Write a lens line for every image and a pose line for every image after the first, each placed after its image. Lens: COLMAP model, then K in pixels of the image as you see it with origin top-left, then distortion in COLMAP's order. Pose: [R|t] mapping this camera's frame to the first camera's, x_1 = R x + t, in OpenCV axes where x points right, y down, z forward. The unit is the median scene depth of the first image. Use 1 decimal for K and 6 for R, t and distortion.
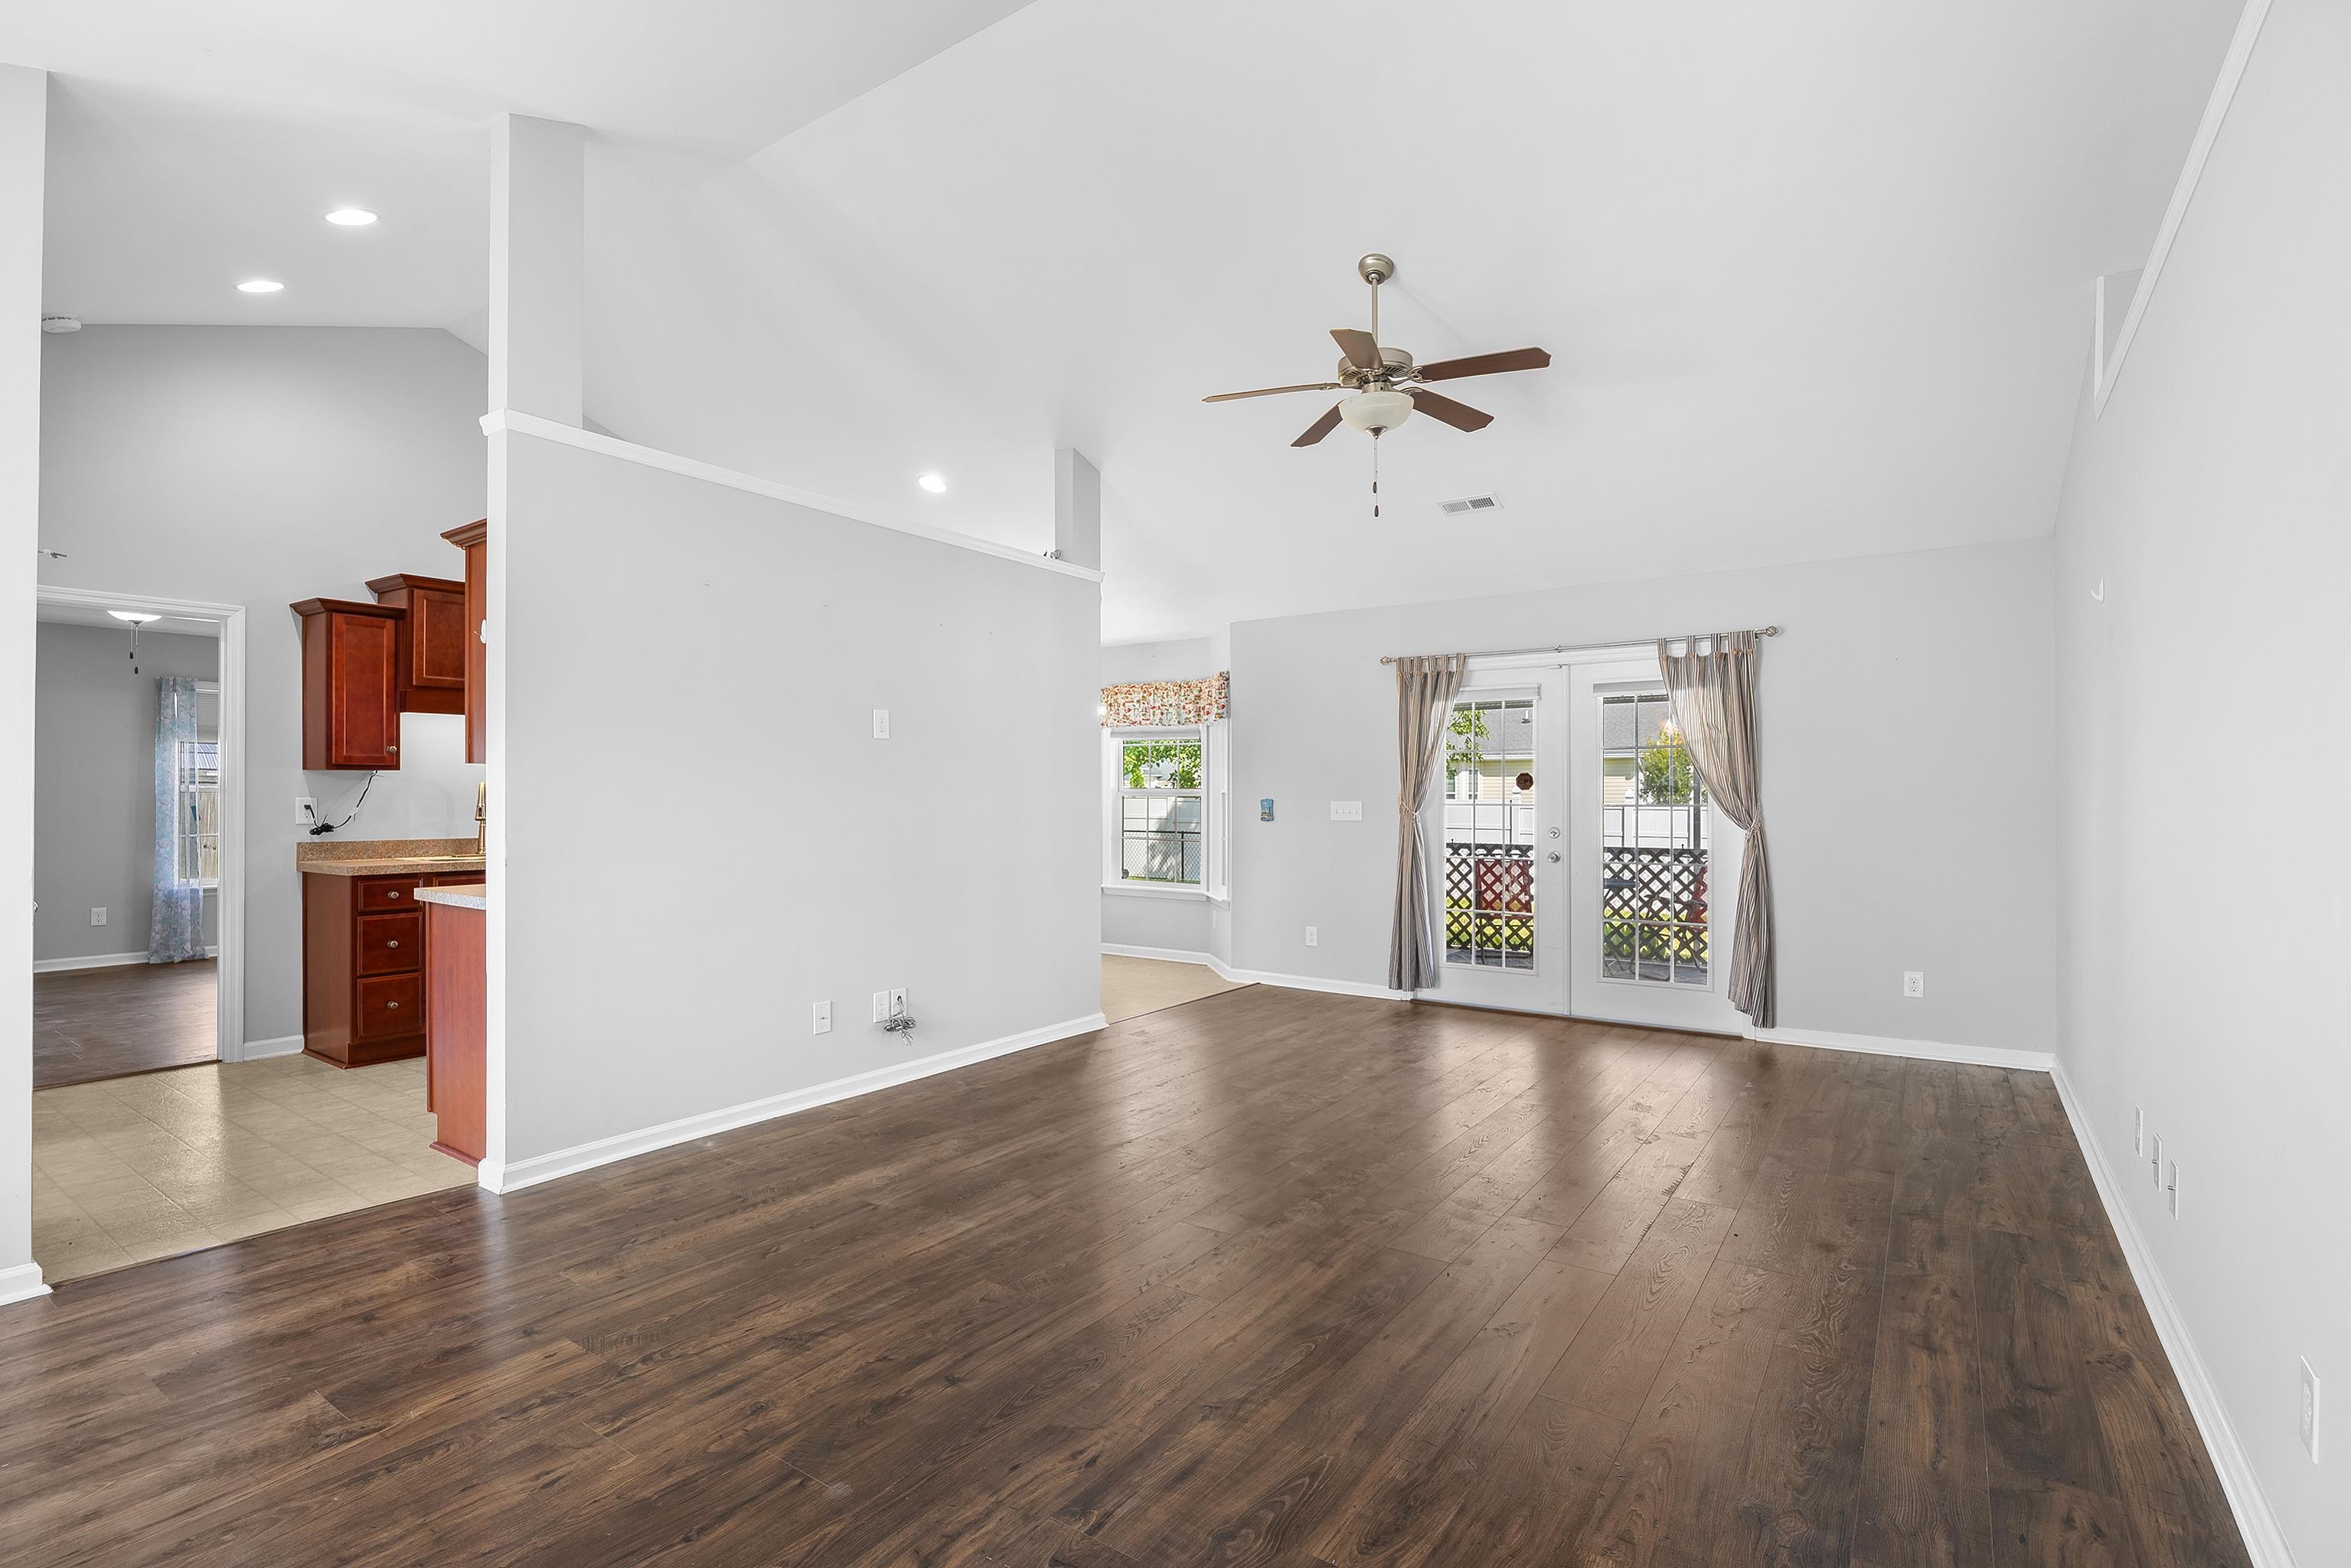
lens RADIAL K [[1097.8, 0, 1178.3], [0, 1097.8, 794.9], [0, 0, 1]] dist [-0.015316, 0.001704]
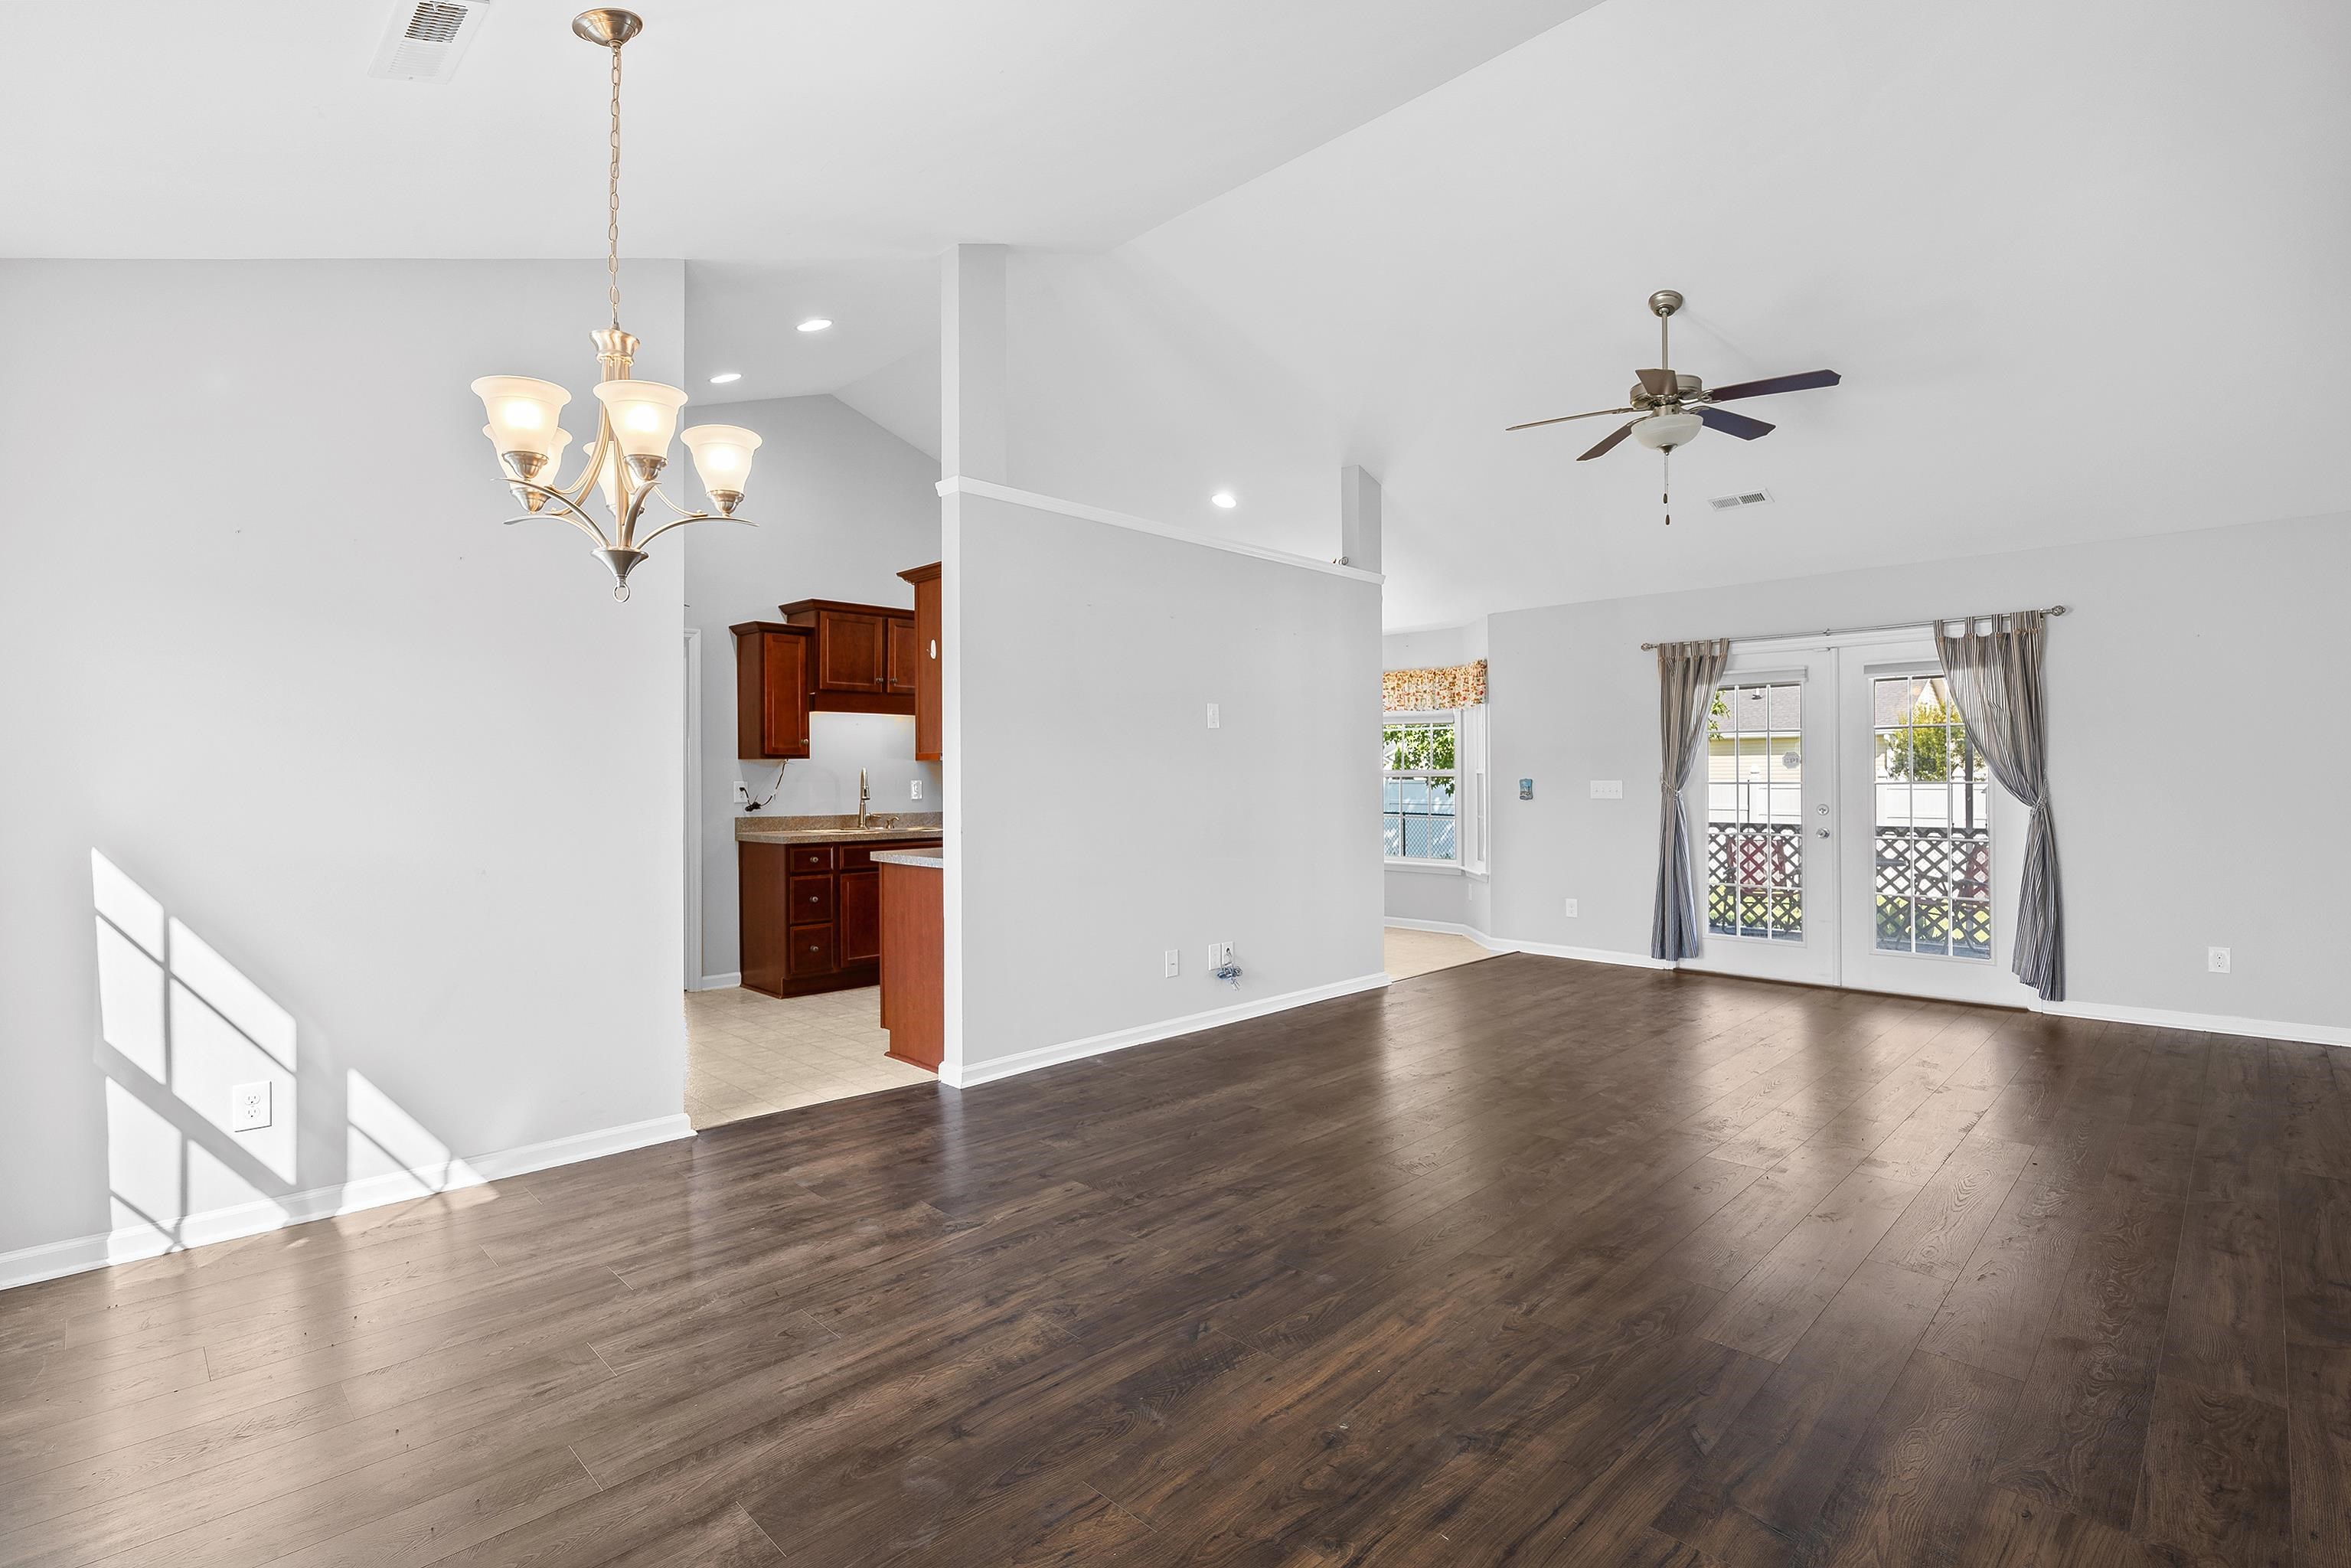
lens RADIAL K [[1097.8, 0, 1174.7], [0, 1097.8, 779.6], [0, 0, 1]] dist [-0.015316, 0.001704]
pose [[0.984572, -0.005336, -0.174898, -0.094961], [0.005700, 0.999983, 0.001583, 0.001219], [0.174886, -0.002555, 0.984585, -0.147192]]
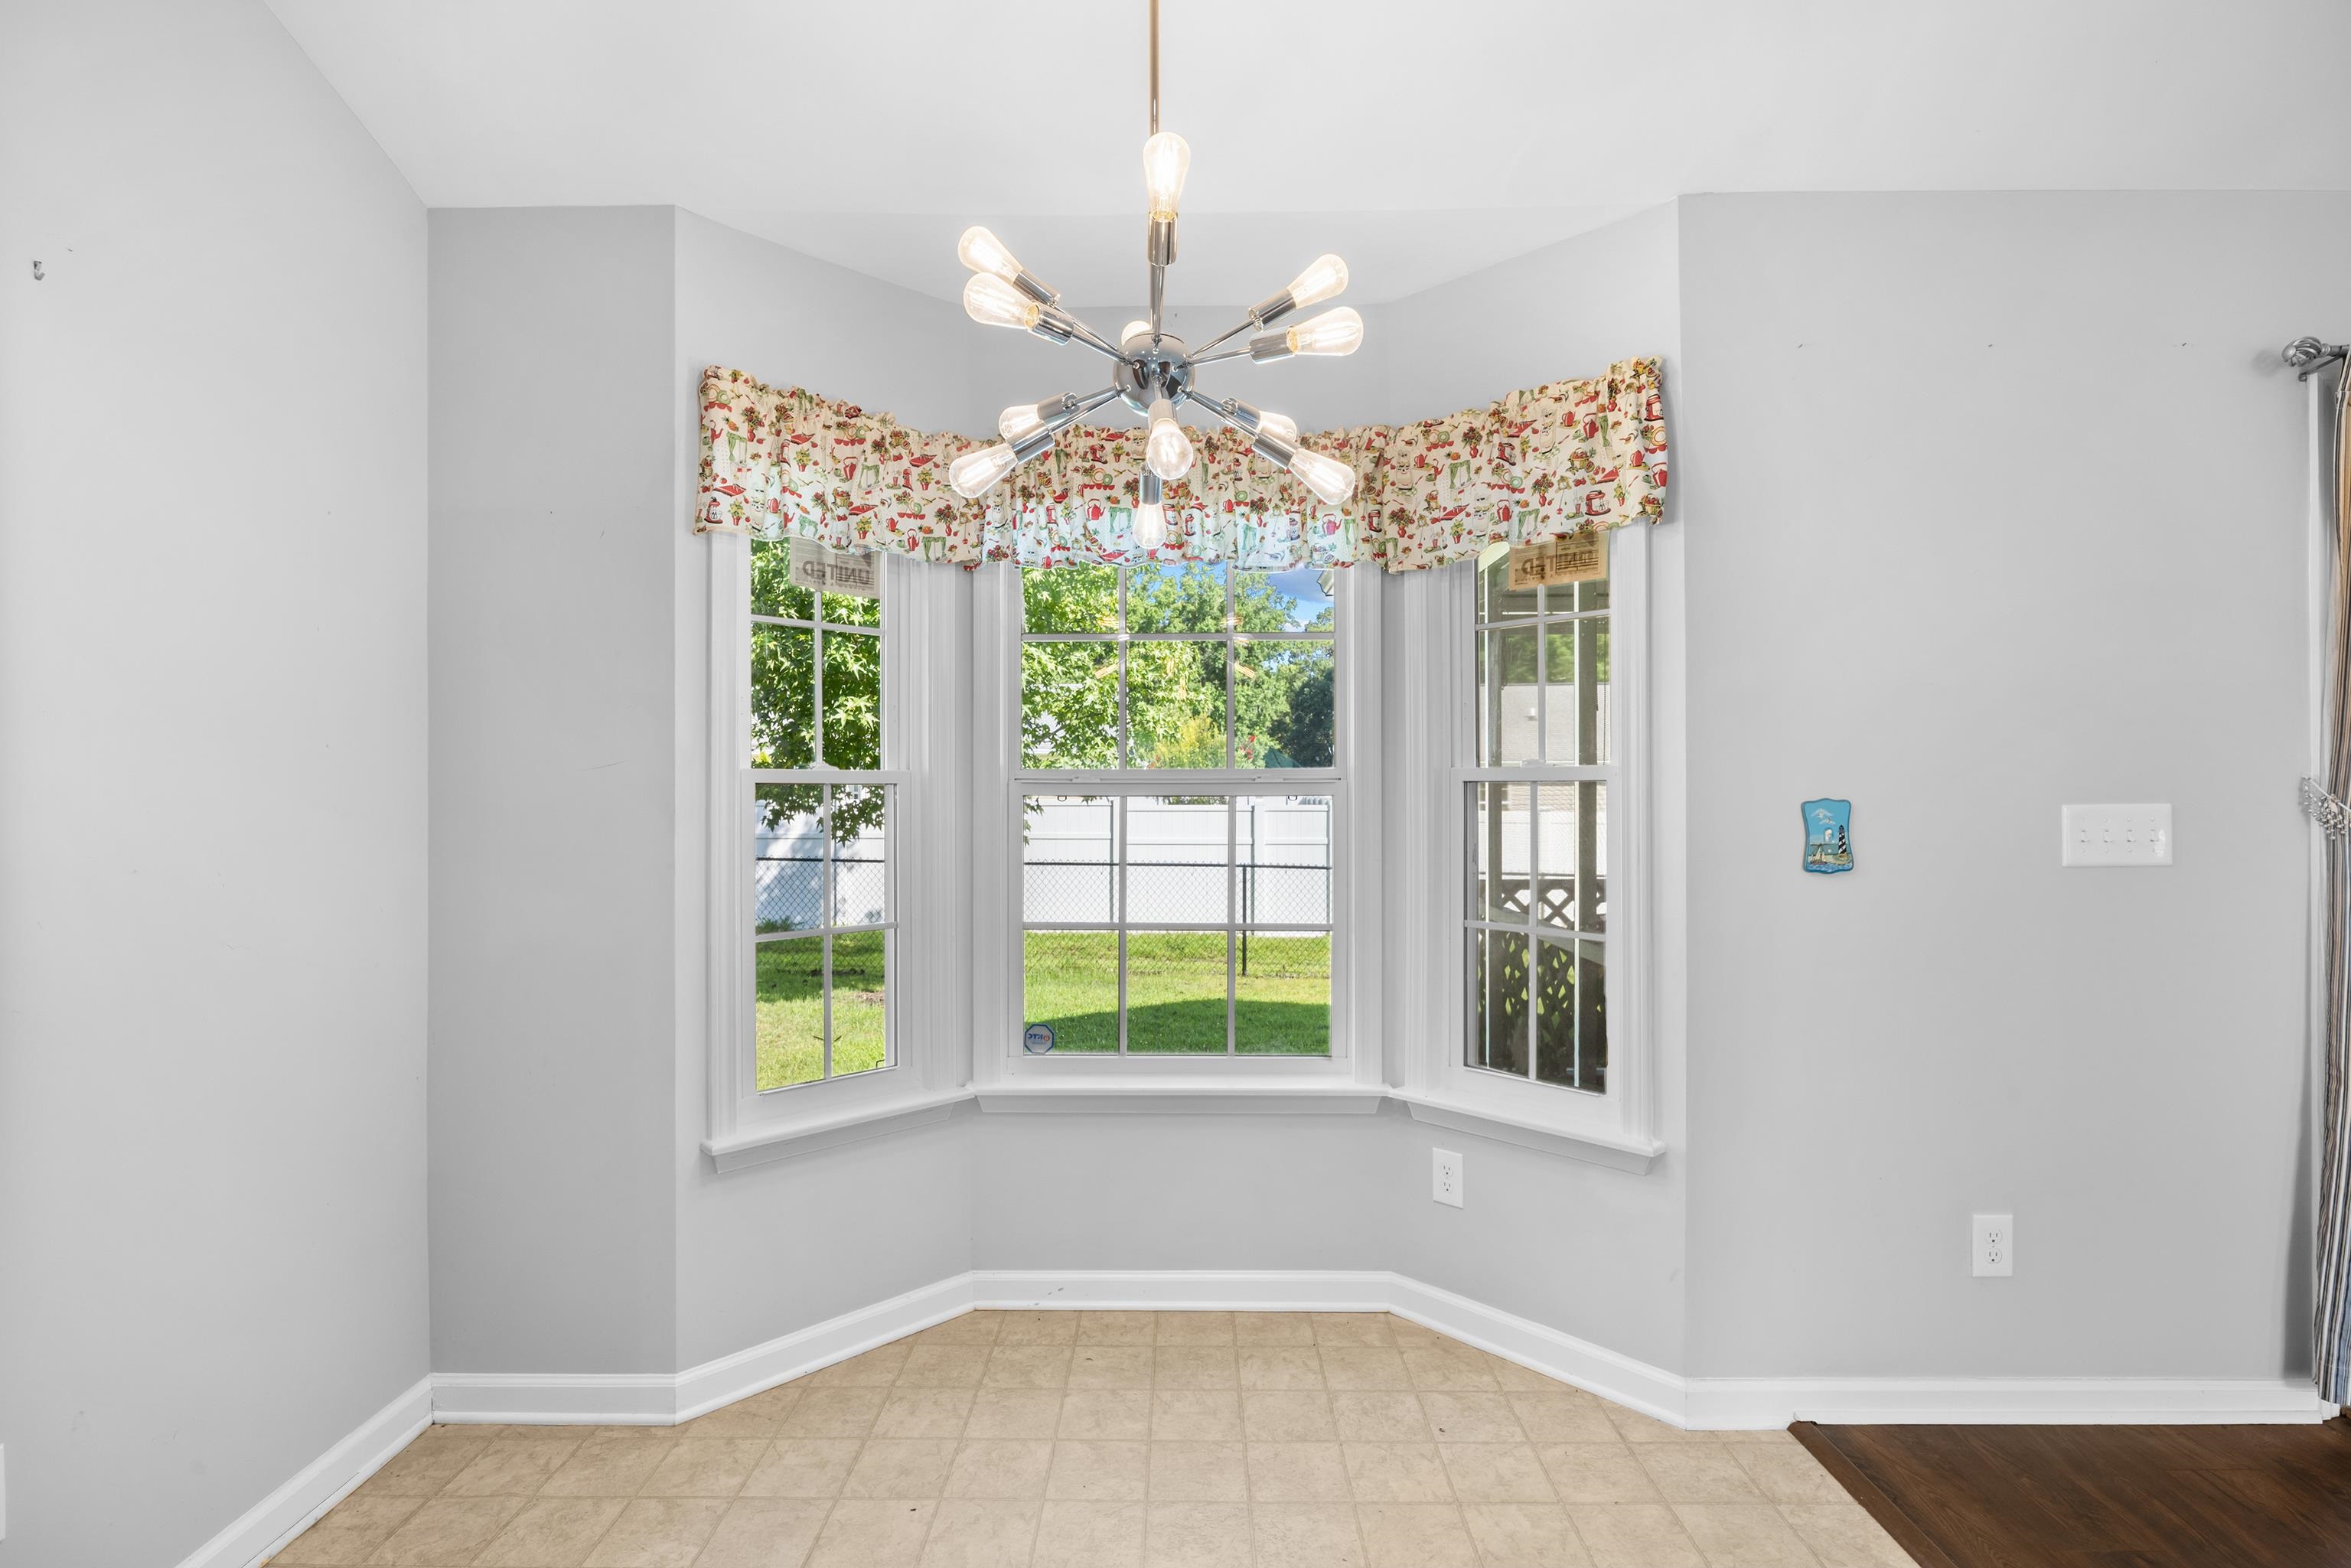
lens RADIAL K [[1097.7, 0, 1168.1], [0, 1097.7, 802.3], [0, 0, 1]] dist [-0.015316, 0.001704]
pose [[0.824372, -0.009479, 0.565969, -0.324162], [0.006083, 0.999950, 0.007887, 0.001346], [-0.566016, -0.003059, 0.824389, 1.185475]]
